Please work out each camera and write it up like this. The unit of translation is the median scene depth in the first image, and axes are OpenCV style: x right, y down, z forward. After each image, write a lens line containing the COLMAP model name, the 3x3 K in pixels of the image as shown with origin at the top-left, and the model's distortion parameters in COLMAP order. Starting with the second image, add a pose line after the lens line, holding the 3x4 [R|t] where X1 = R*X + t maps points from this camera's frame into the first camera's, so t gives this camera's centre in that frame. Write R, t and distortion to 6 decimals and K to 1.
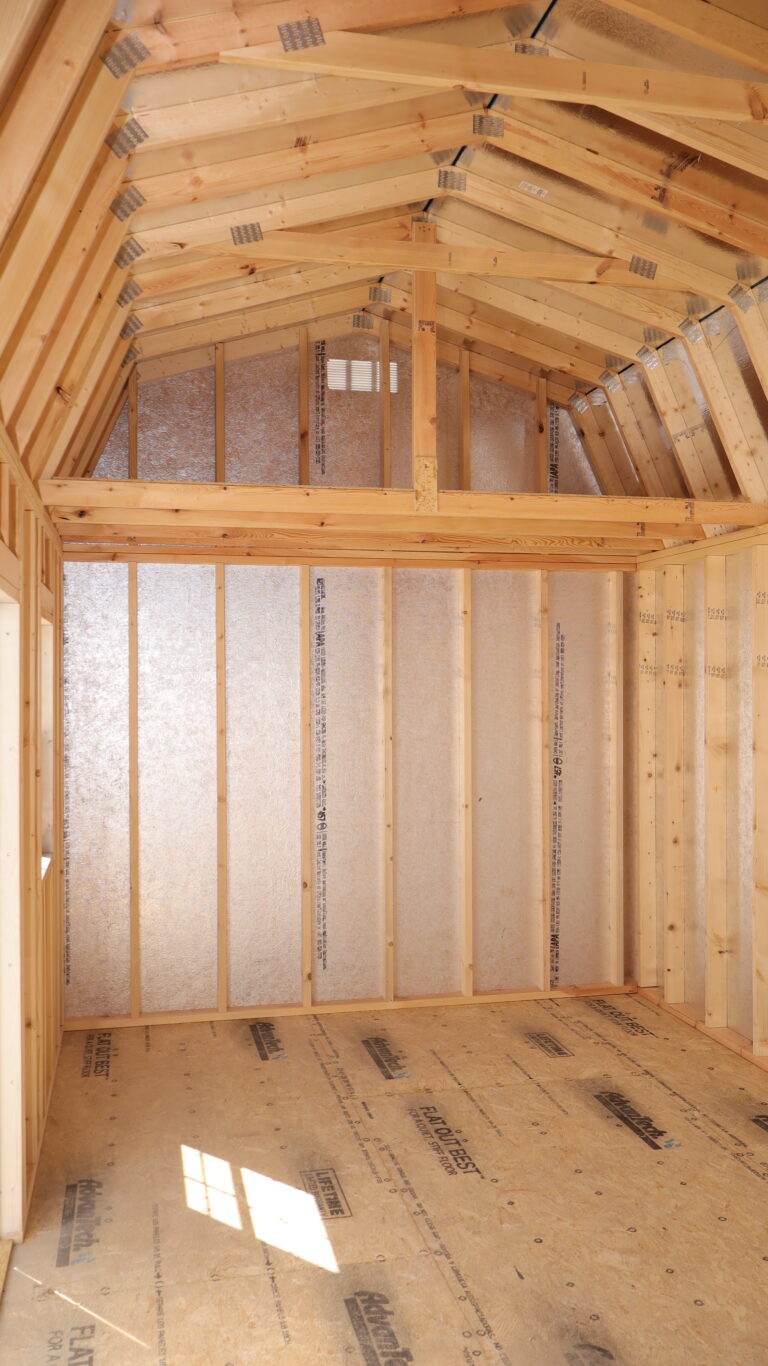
lens RADIAL K [[1151.6, 0, 382.9], [0, 1151.6, 679.7], [0, 0, 1]] dist [0.000716, 0.004486]
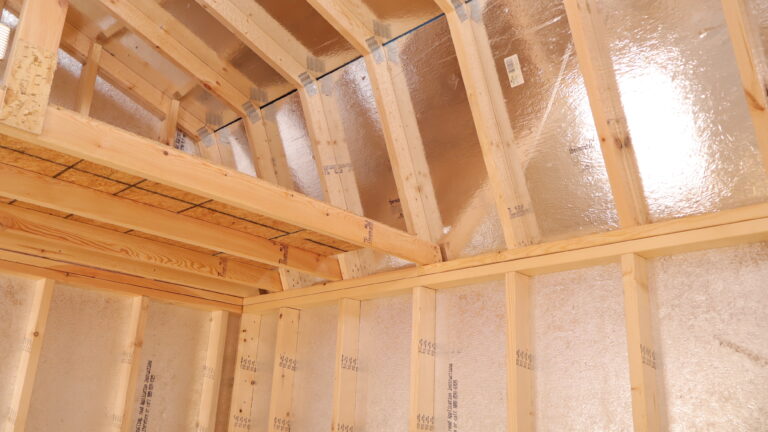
lens RADIAL K [[647.4, 0, 382.0], [0, 647.4, 213.2], [0, 0, 1]] dist [0.000716, 0.004486]
pose [[0.832297, 0.212662, 0.511915, 0.024724], [-0.046588, 0.947052, -0.317683, -0.007829], [-0.552369, 0.240557, 0.798136, 0.504631]]
